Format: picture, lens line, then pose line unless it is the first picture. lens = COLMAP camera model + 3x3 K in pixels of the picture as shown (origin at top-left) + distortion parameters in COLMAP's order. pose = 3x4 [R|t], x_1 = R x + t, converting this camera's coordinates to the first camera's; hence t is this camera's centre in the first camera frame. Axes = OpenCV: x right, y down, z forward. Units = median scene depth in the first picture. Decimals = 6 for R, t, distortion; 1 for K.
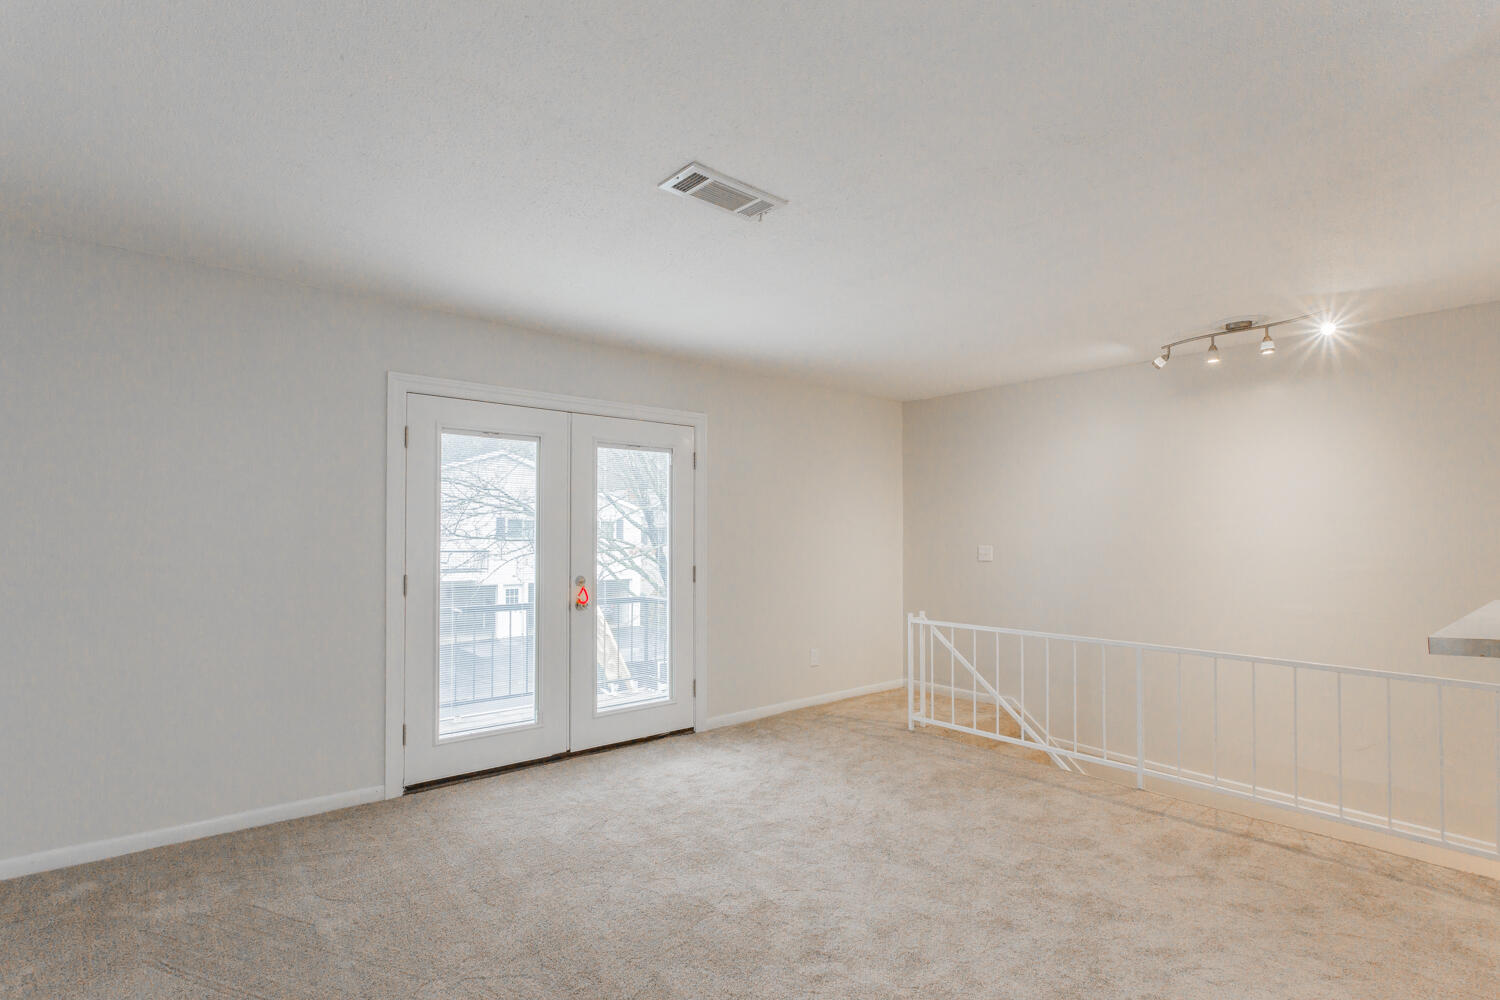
lens RADIAL K [[741.8, 0, 762.7], [0, 741.8, 541.6], [0, 0, 1]] dist [-0.001545, 0.000215]
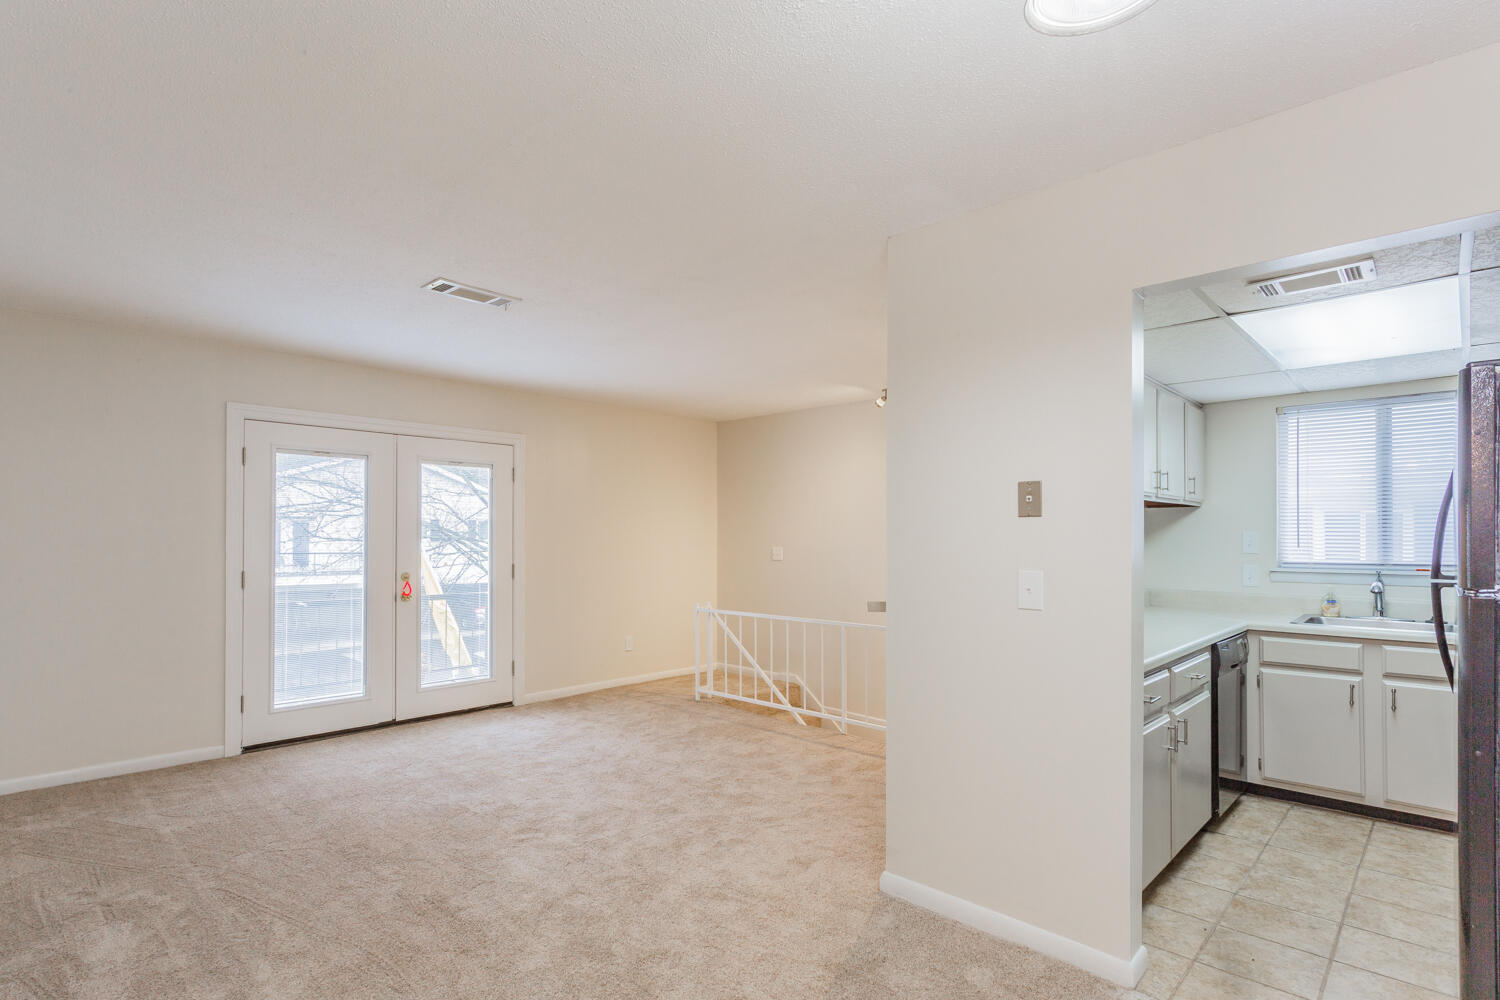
lens RADIAL K [[741.8, 0, 736.8], [0, 741.8, 545.2], [0, 0, 1]] dist [-0.001545, 0.000215]
pose [[0.994677, 0.000487, 0.103038, 0.190767], [-0.000773, 0.999996, 0.002734, -0.001046], [-0.103036, -0.002799, 0.994674, -0.278377]]
